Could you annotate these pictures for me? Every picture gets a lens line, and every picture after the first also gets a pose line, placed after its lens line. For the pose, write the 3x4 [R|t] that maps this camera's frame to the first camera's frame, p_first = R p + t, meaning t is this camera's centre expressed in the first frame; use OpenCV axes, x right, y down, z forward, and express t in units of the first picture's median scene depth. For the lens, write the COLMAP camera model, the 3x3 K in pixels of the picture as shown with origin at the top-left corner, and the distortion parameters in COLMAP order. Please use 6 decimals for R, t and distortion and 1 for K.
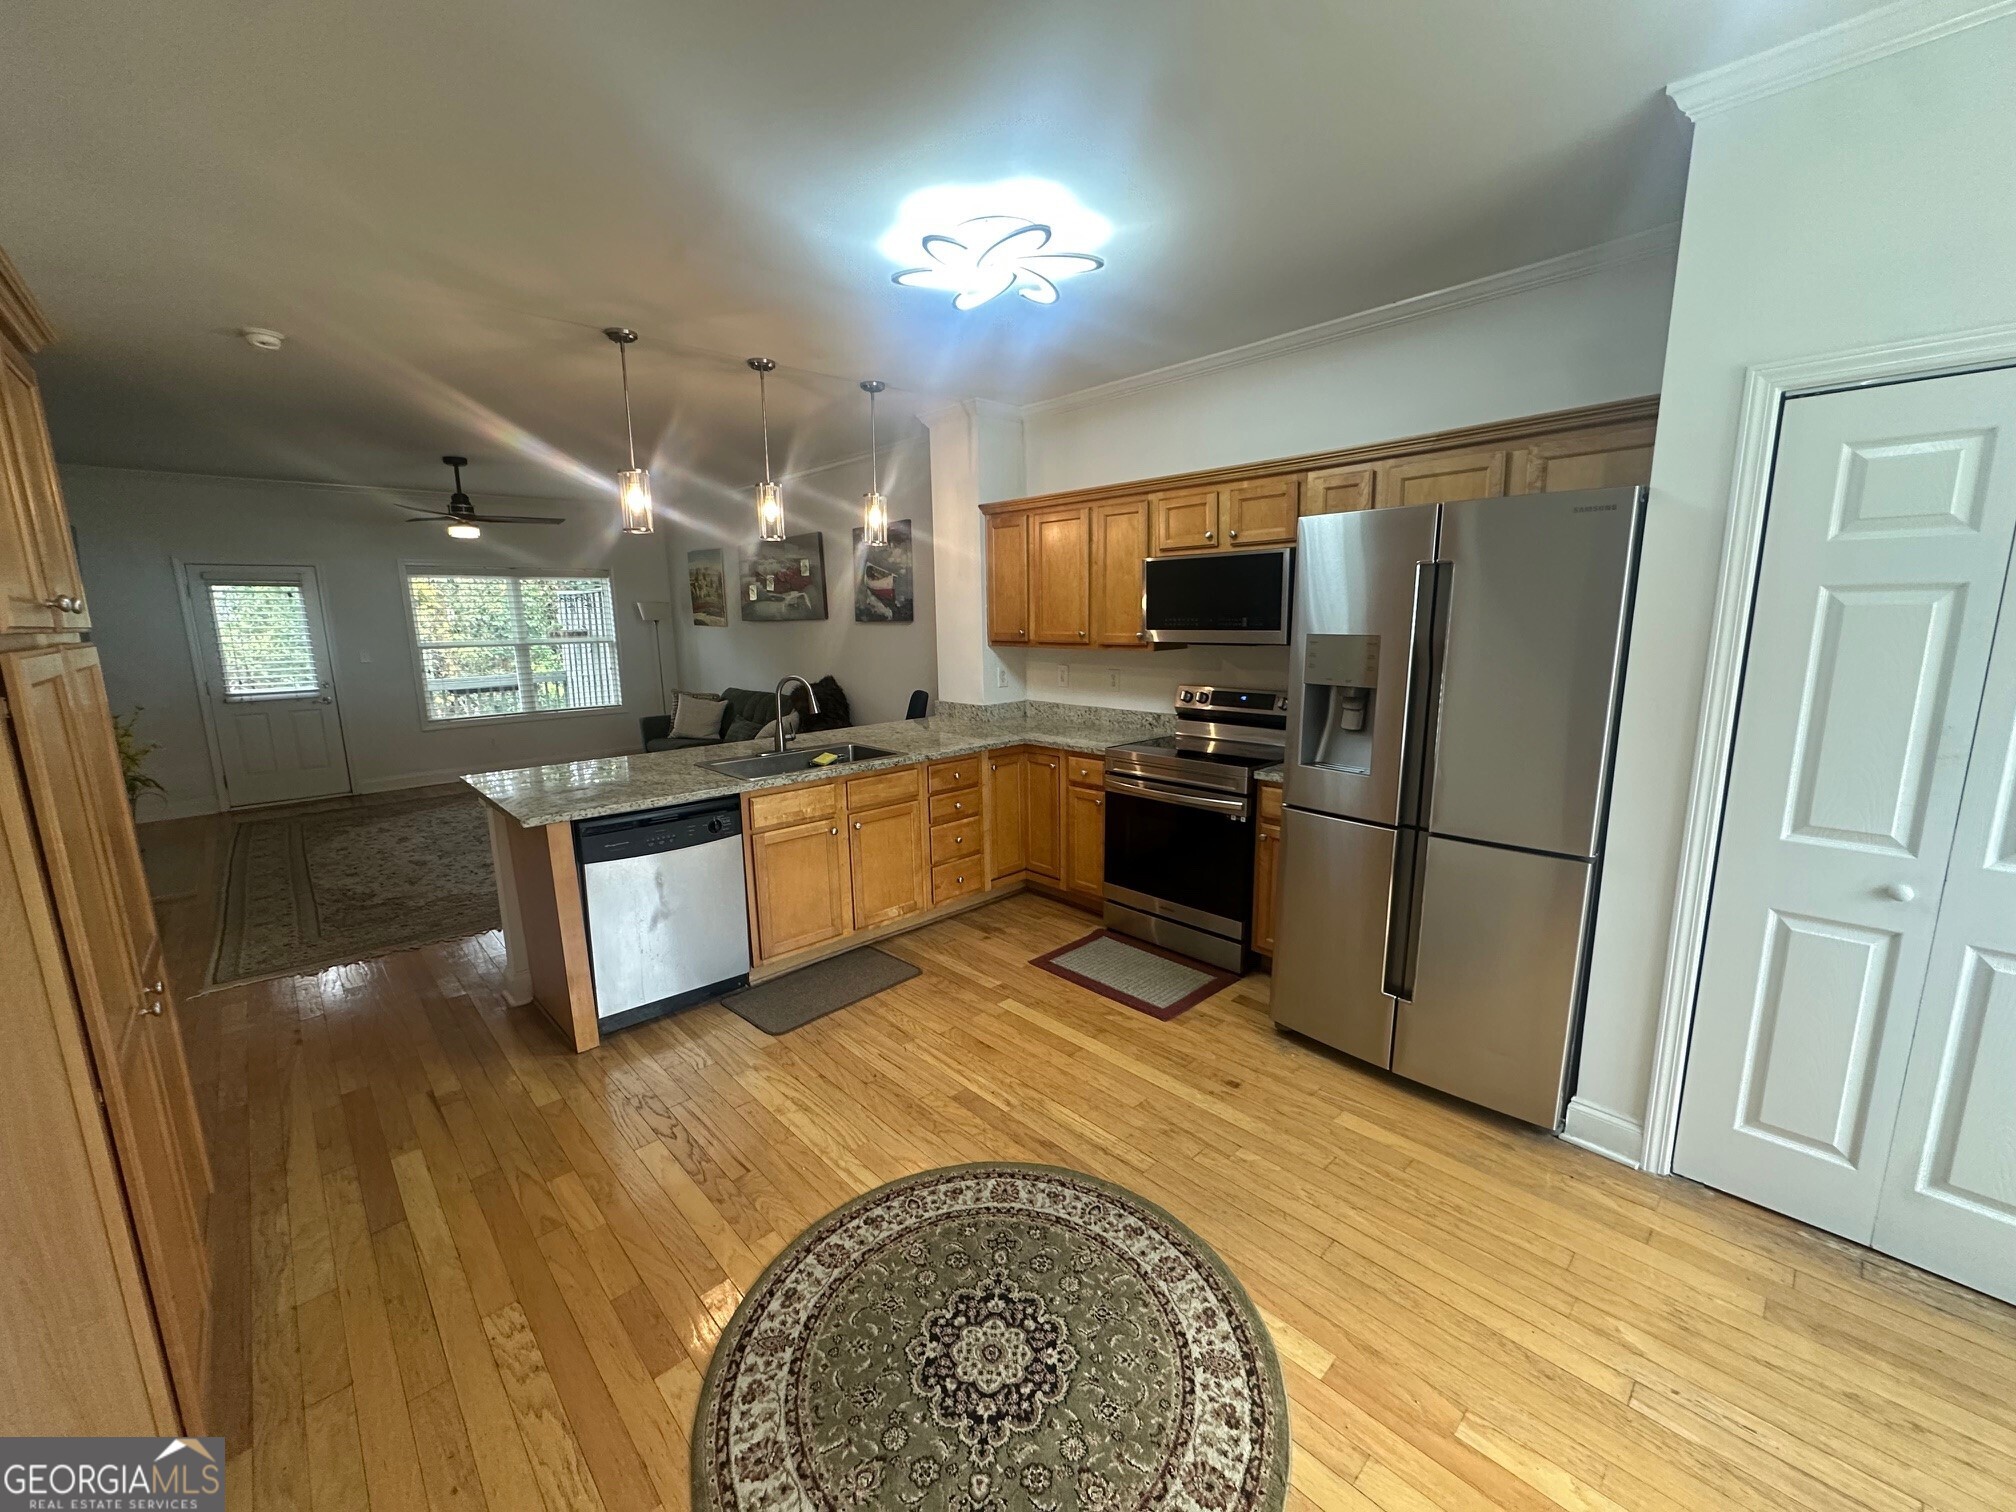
lens RADIAL K [[806.9, 0, 1001.1], [0, 806.9, 758.3], [0, 0, 1]] dist [-0.000987, -0.000870]
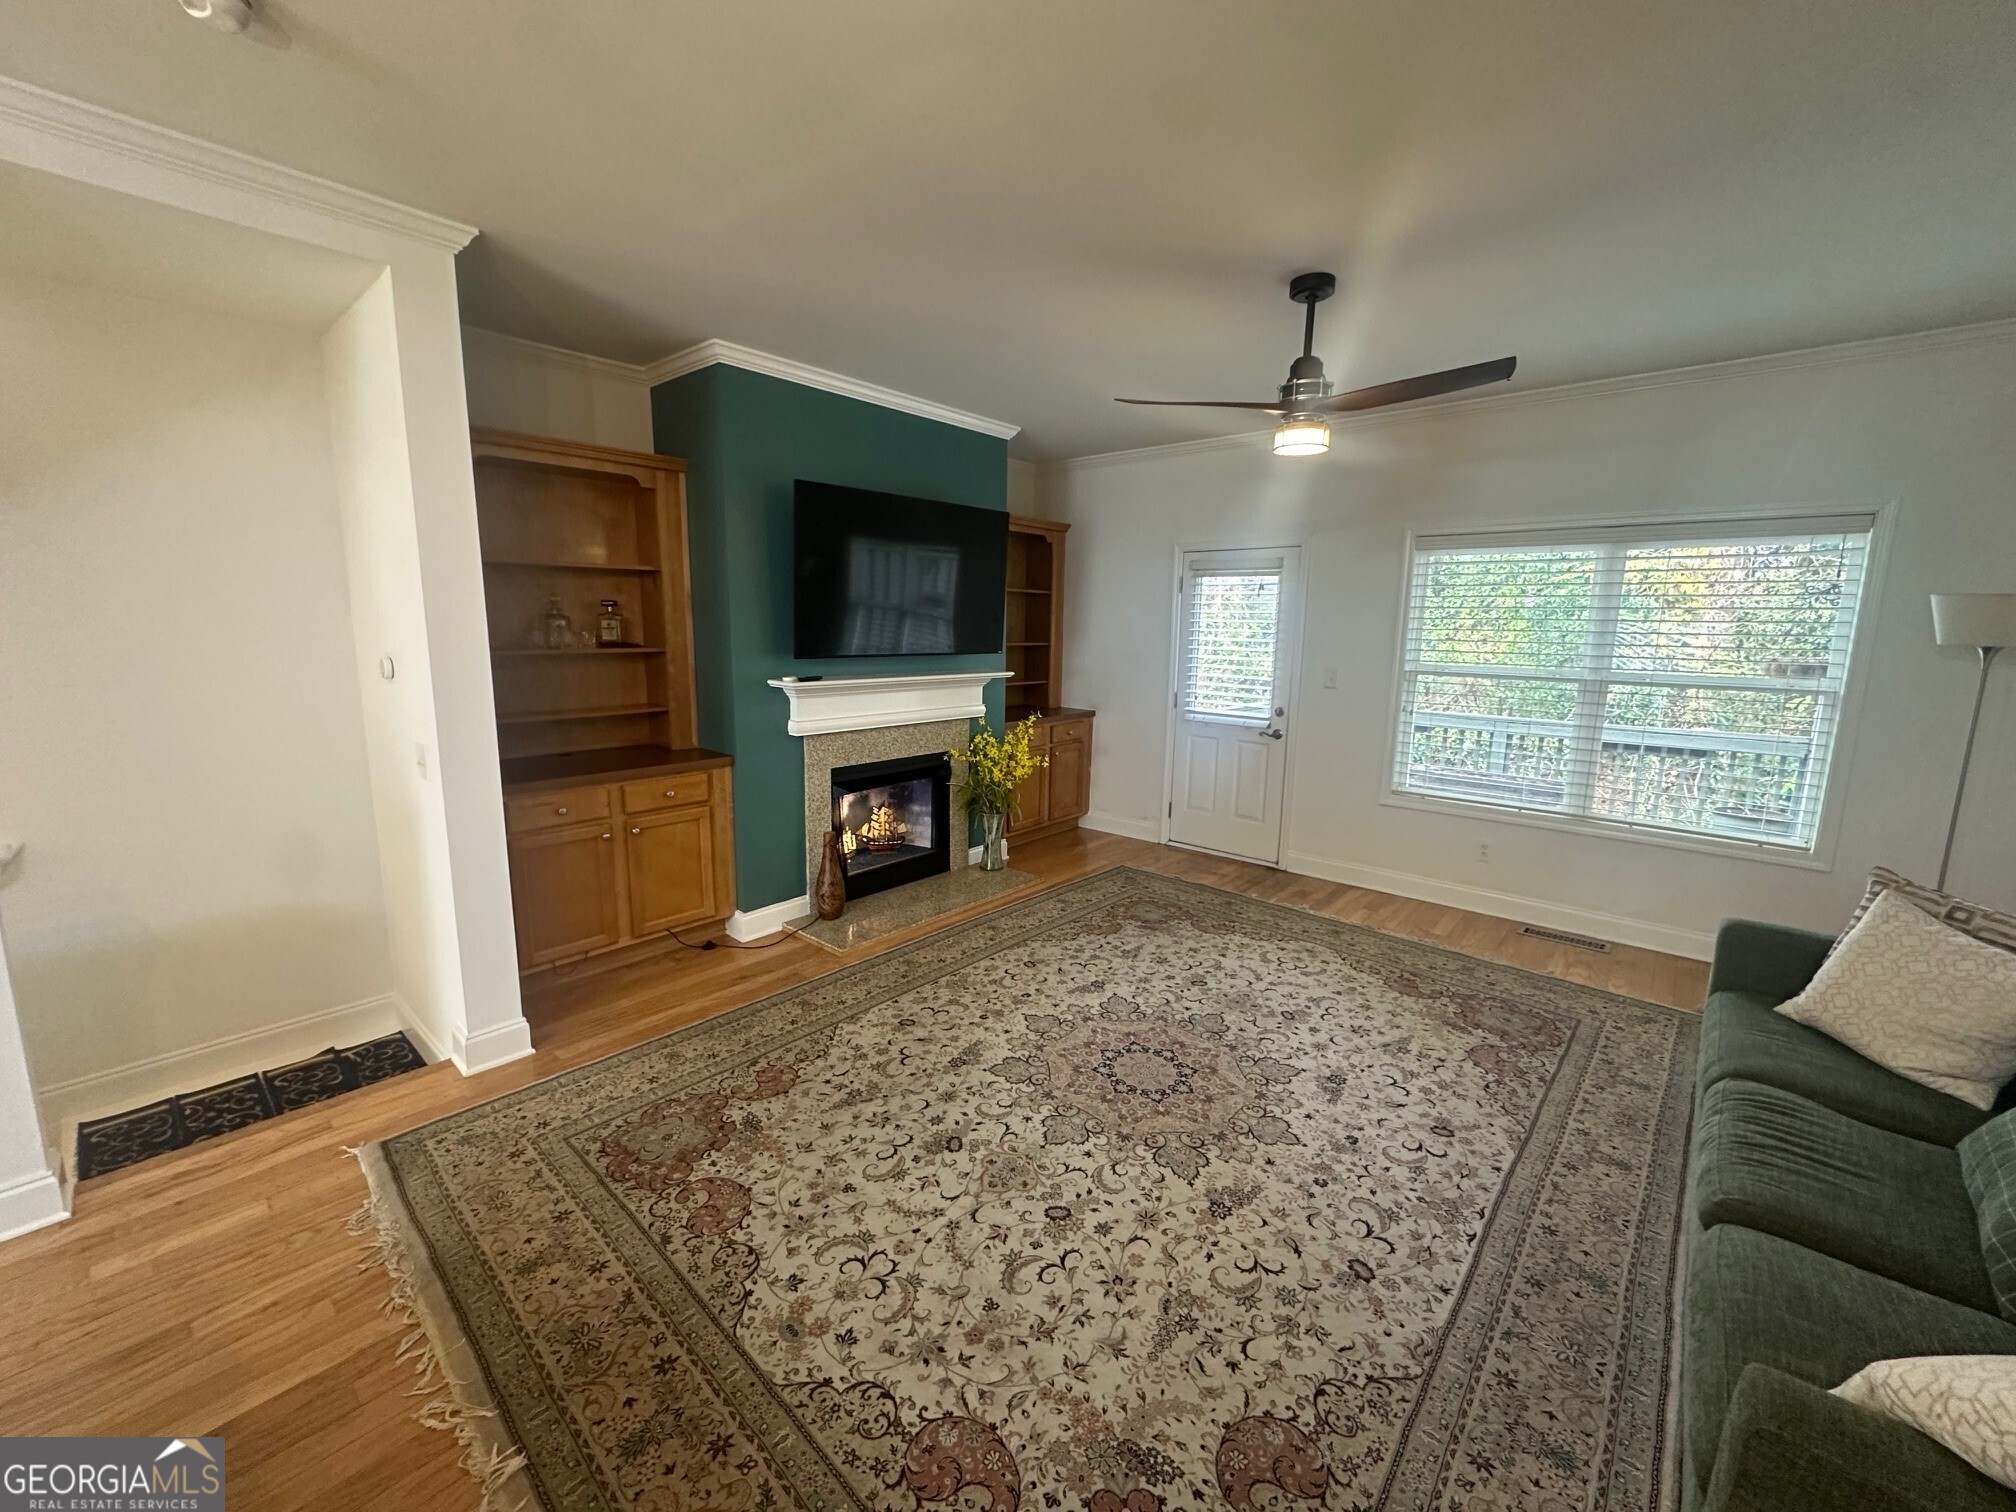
lens RADIAL K [[806.9, 0, 1011.7], [0, 806.9, 757.4], [0, 0, 1]] dist [-0.000987, -0.000870]
pose [[0.105078, 0.181853, -0.977695, -0.160321], [-0.193587, 0.968071, 0.159257, -0.123792], [0.975440, 0.172535, 0.136927, 0.691876]]
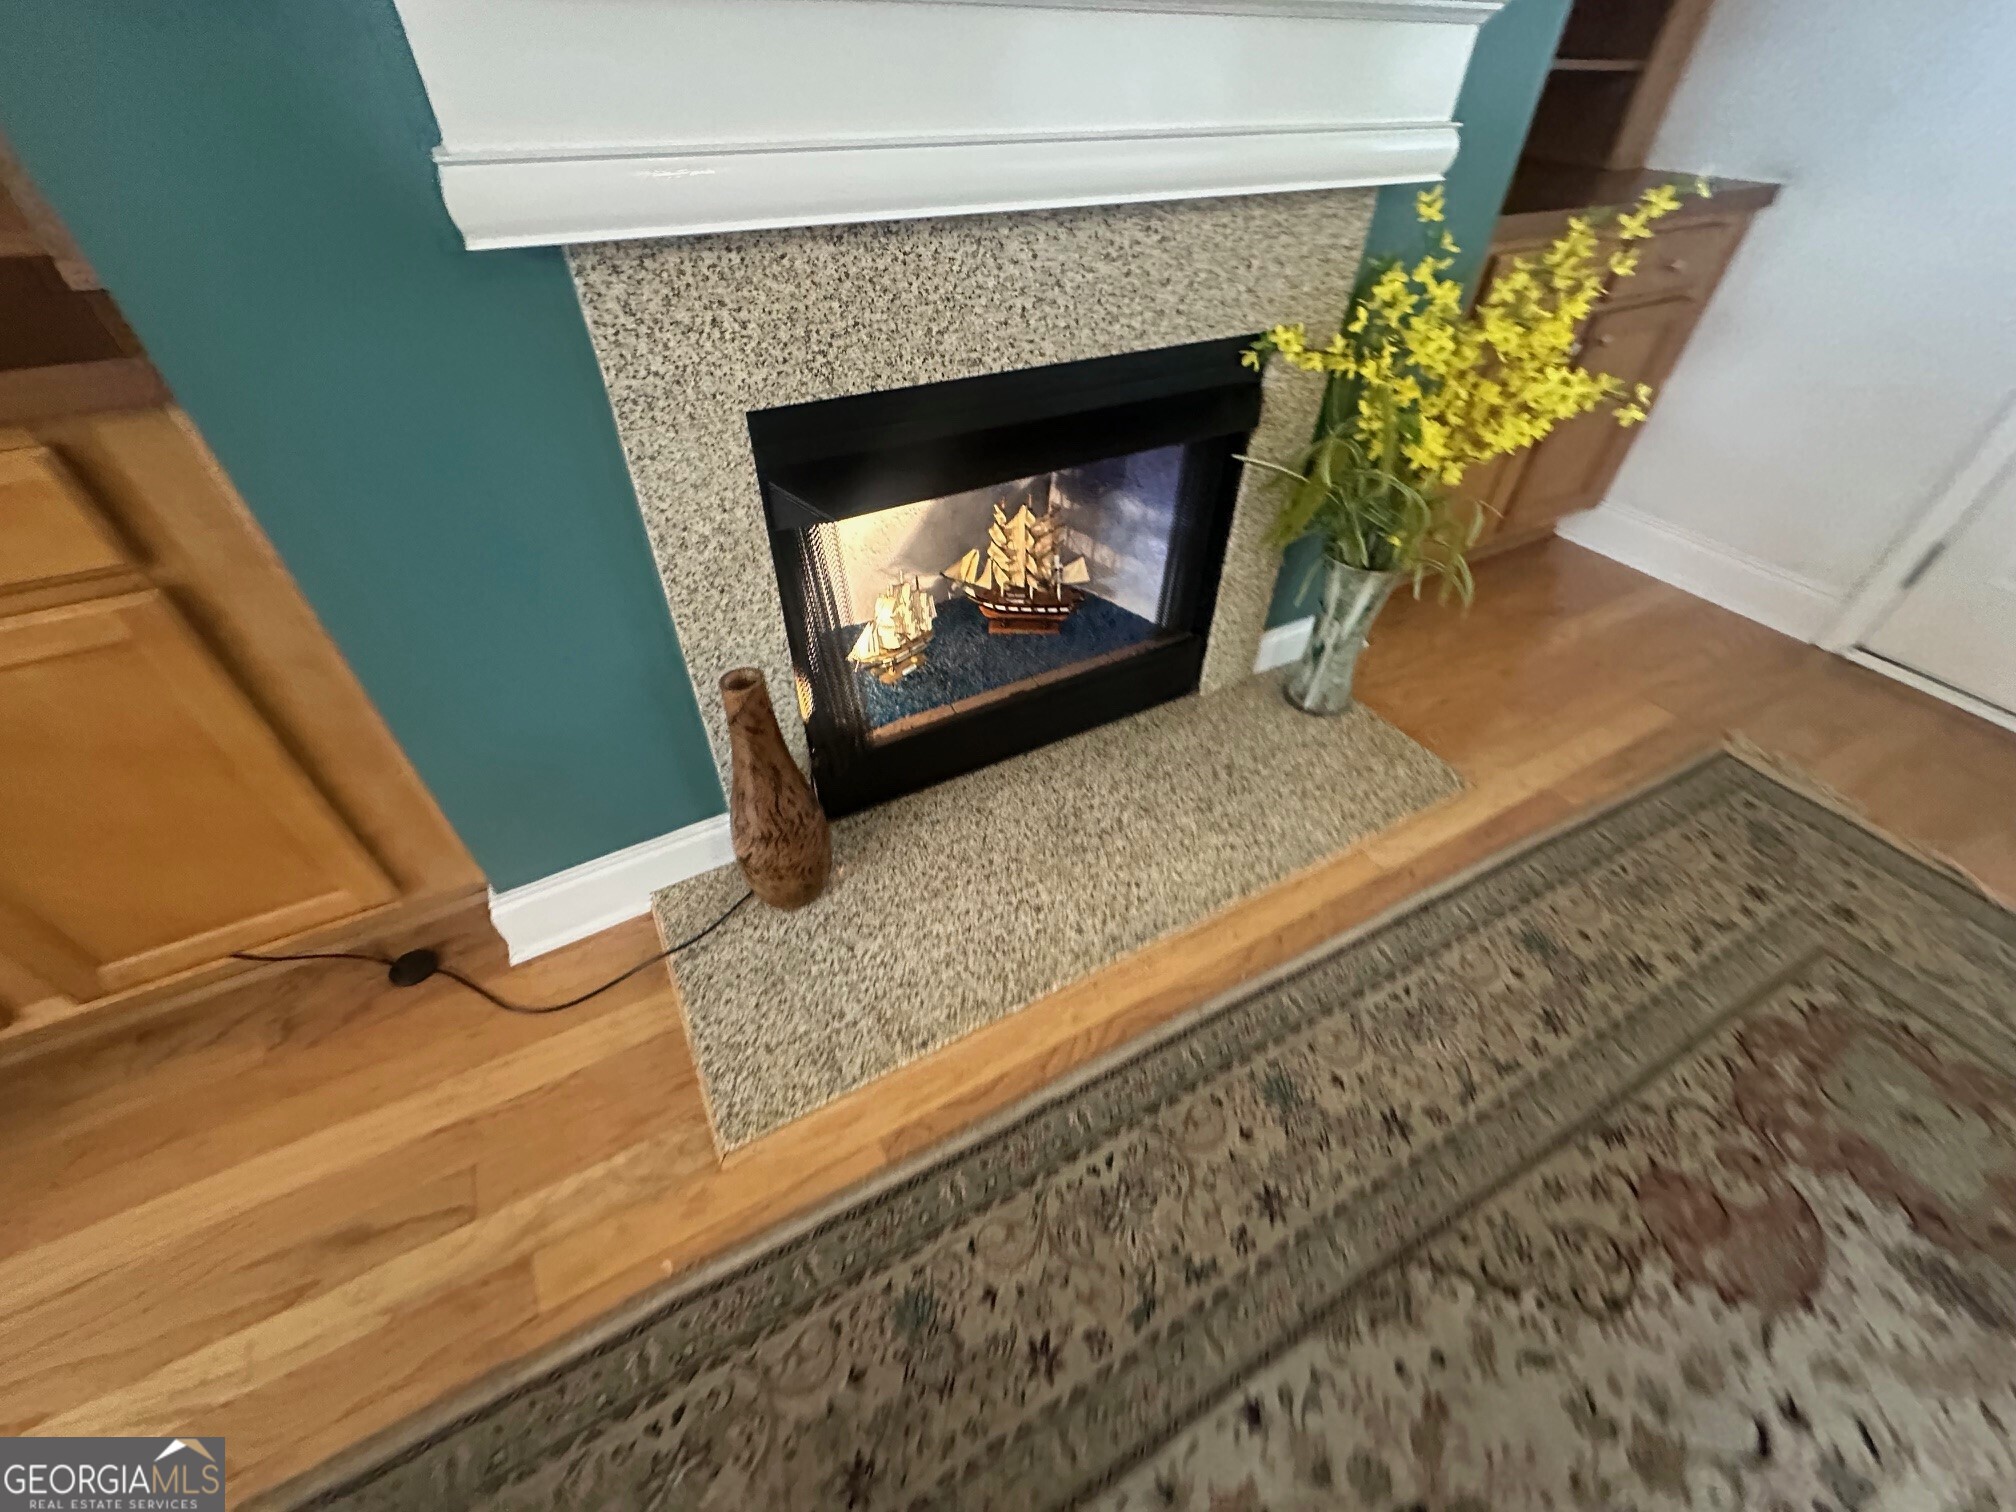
lens RADIAL K [[806.9, 0, 1009.4], [0, 806.9, 754.0], [0, 0, 1]] dist [-0.000987, -0.000870]
pose [[-0.242367, 0.653747, -0.716850, -0.621224], [-0.179269, 0.695979, 0.695324, -0.061155], [0.953478, 0.297032, -0.051486, 0.714295]]
